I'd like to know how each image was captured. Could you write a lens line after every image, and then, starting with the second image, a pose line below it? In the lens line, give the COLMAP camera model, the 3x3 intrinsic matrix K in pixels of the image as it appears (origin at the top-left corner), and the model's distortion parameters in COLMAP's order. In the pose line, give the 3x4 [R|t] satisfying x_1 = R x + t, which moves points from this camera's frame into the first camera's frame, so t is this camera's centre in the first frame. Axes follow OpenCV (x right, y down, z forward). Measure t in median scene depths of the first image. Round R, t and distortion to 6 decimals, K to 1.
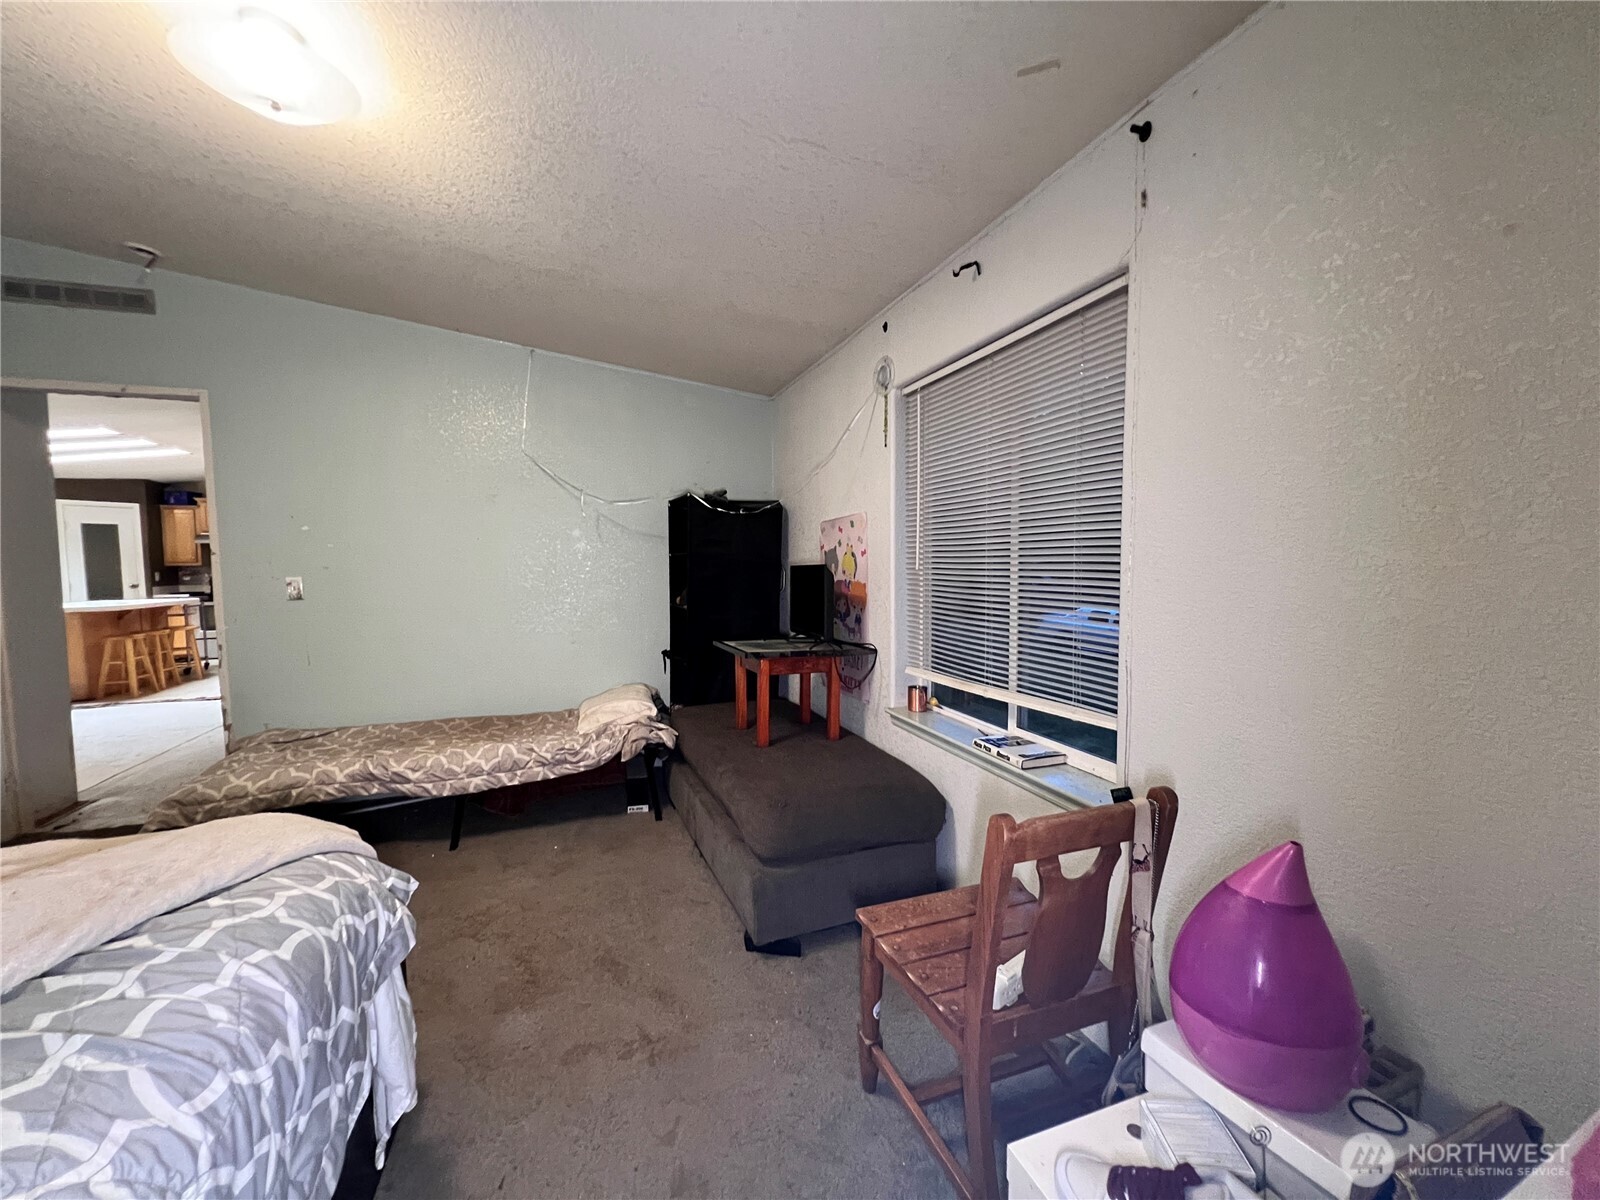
lens RADIAL K [[641.4, 0, 798.7], [0, 641.4, 596.9], [0, 0, 1]] dist [-0.002930, 0.001052]
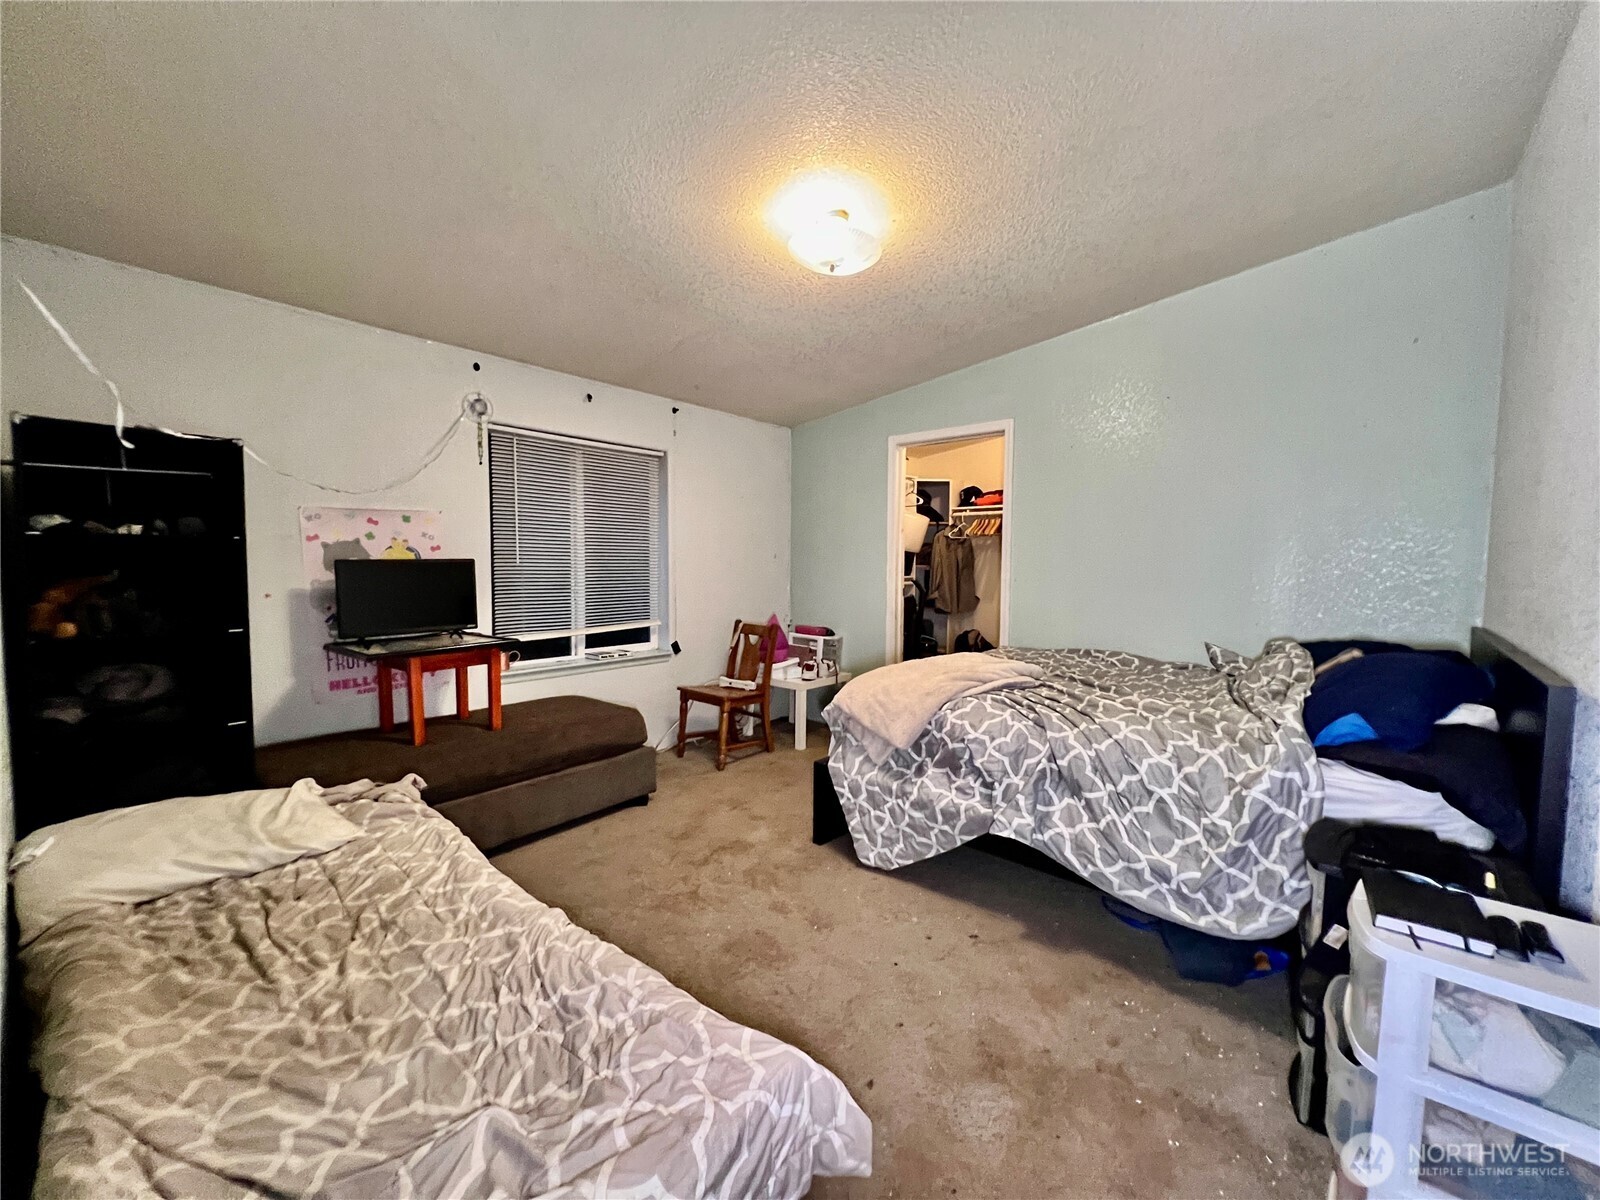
lens RADIAL K [[641.4, 0, 798.8], [0, 641.4, 601.1], [0, 0, 1]] dist [-0.002930, 0.001052]
pose [[-0.483548, -0.046609, 0.874076, -0.874498], [0.050499, 0.995433, 0.081017, -0.027382], [-0.873860, 0.083316, -0.478986, 0.754384]]
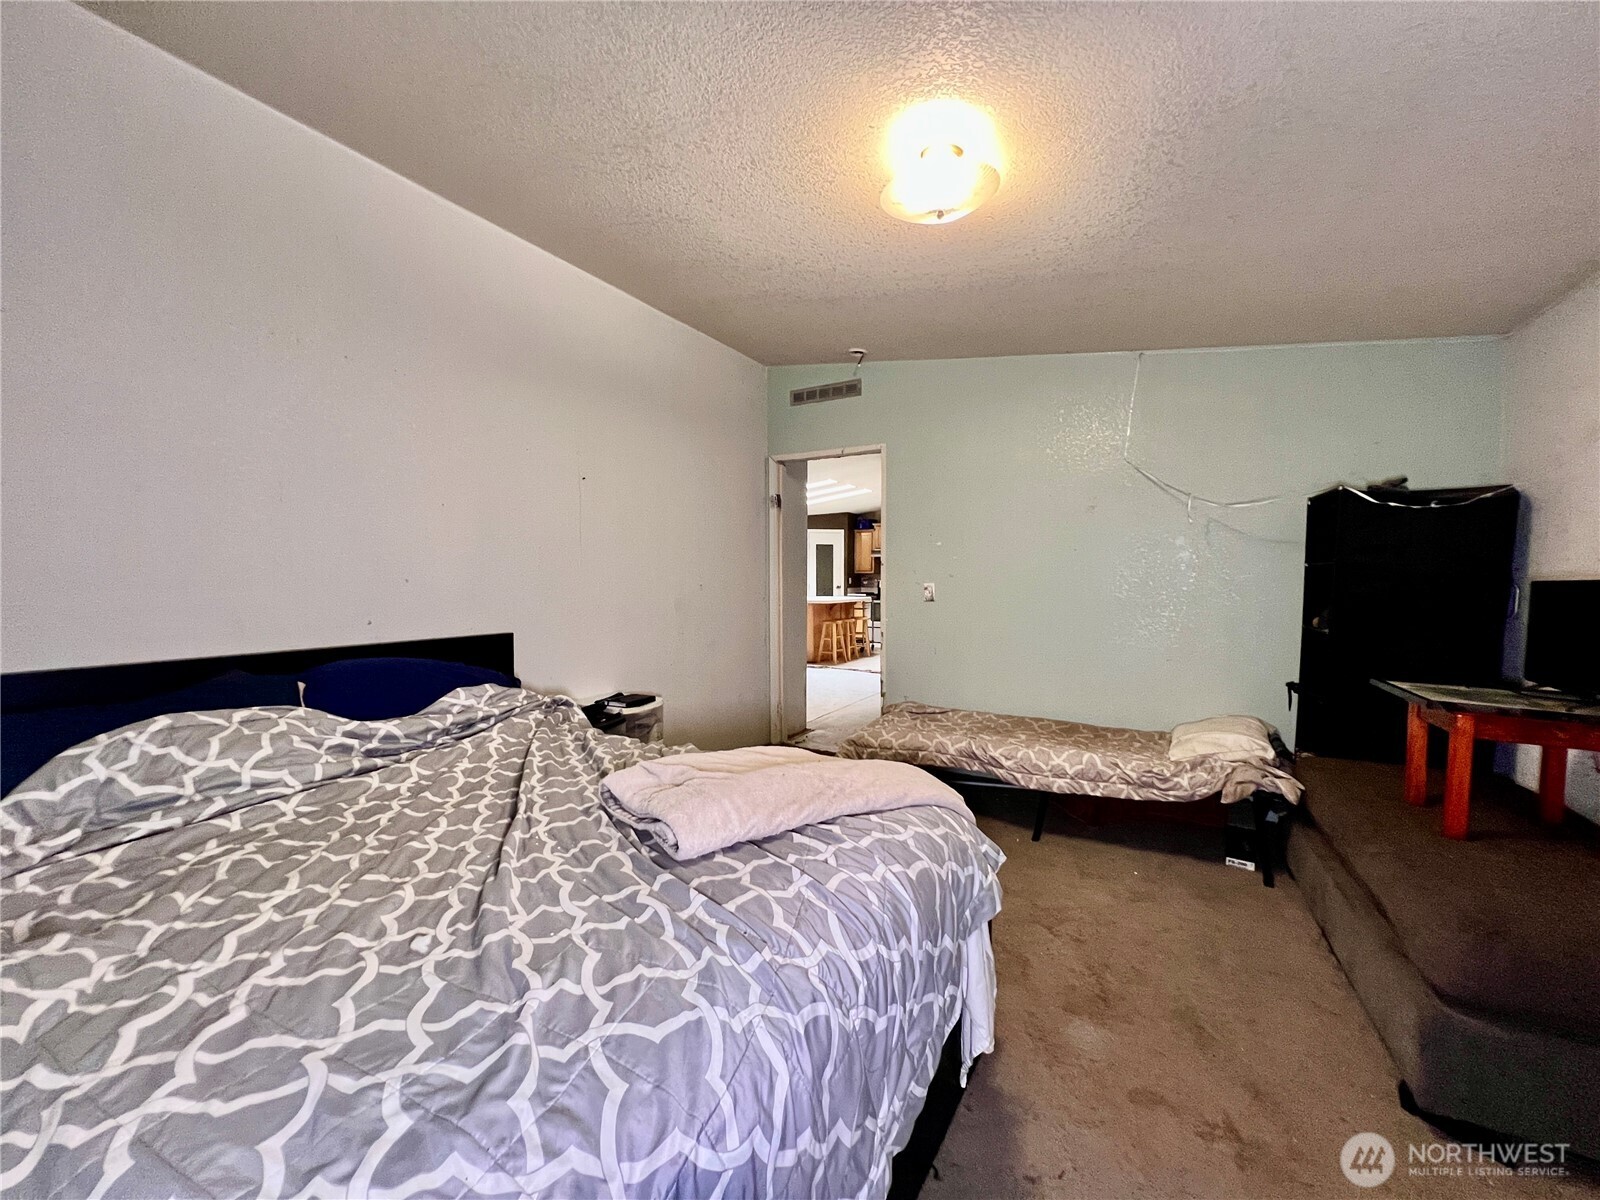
lens RADIAL K [[641.4, 0, 795.7], [0, 641.4, 604.8], [0, 0, 1]] dist [-0.002930, 0.001052]
pose [[0.644057, 0.046109, -0.763587, 0.003854], [-0.048939, 0.998621, 0.019023, 0.000628], [0.763411, 0.025117, 0.645425, -0.011606]]
